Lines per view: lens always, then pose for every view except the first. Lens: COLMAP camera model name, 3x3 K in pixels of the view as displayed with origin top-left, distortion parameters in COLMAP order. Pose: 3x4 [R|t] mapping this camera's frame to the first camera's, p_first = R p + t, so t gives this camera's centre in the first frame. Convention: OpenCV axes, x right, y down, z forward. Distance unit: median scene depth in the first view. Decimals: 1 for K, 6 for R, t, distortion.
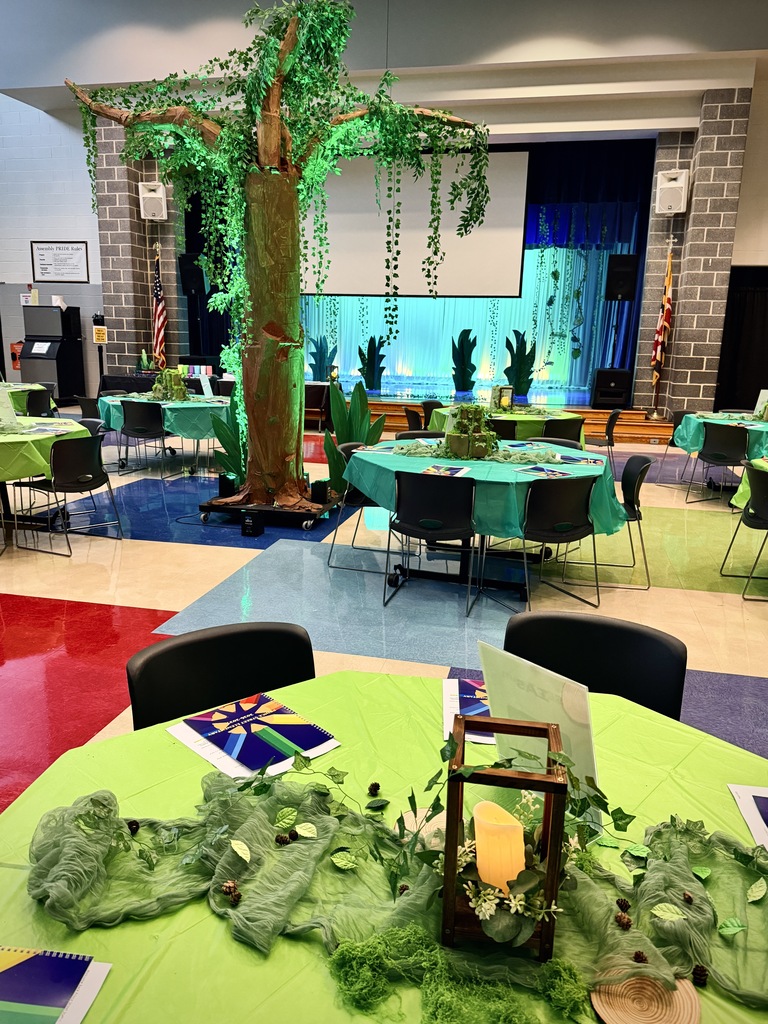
lens RADIAL K [[793.9, 0, 378.8], [0, 793.9, 513.1], [0, 0, 1]] dist [0.057020, -0.098320]
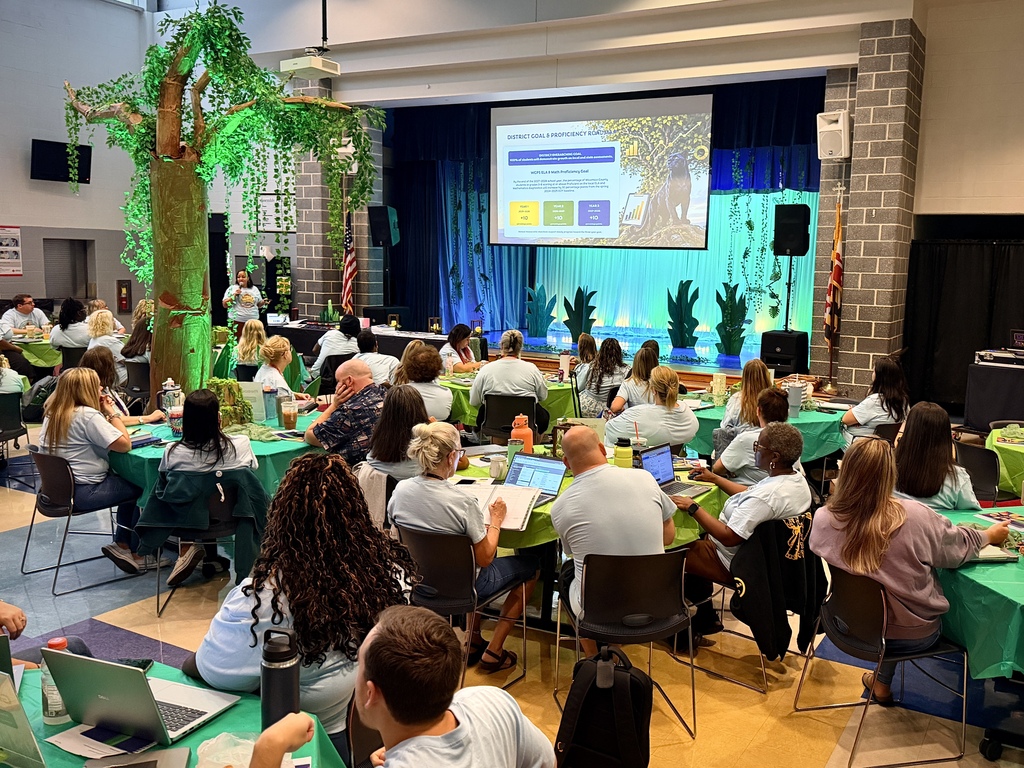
lens RADIAL K [[904.8, 0, 517.0], [0, 904.8, 389.2], [0, 0, 1]] dist [0.002766, -0.066751]
pose [[0.958825, 0.043206, -0.280692, 0.311129], [-0.068820, 0.994250, -0.082043, -0.018981], [0.275533, 0.097983, 0.956285, -0.013402]]
